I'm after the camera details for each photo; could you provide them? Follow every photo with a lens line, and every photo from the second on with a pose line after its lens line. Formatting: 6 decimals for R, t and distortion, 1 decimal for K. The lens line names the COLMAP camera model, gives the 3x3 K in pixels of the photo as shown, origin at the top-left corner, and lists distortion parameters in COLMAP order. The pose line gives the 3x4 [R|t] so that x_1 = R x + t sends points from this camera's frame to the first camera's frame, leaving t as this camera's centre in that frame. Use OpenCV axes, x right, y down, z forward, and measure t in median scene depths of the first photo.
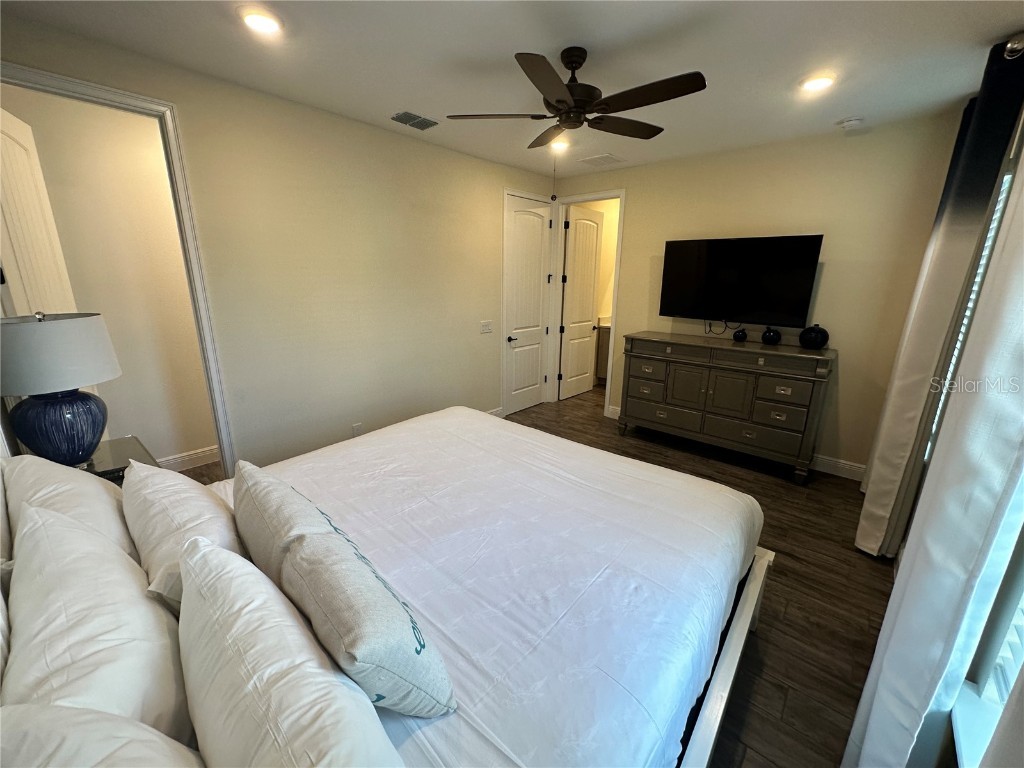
lens RADIAL K [[409.5, 0, 511.5], [0, 409.5, 383.2], [0, 0, 1]] dist [-0.001598, 0.000110]
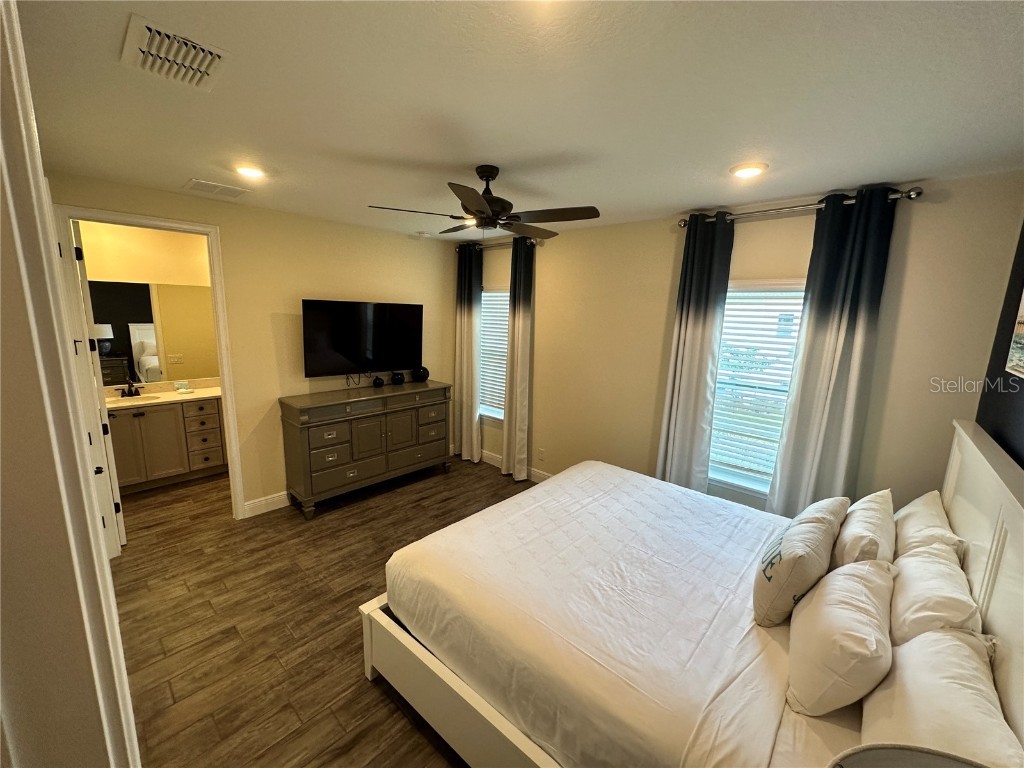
lens RADIAL K [[409.5, 0, 511.5], [0, 409.5, 383.2], [0, 0, 1]] dist [-0.001598, 0.000110]
pose [[0.022150, -0.184211, 0.982637, -0.597082], [0.228154, 0.957873, 0.174426, -0.233143], [-0.973373, 0.220329, 0.063245, 0.554971]]
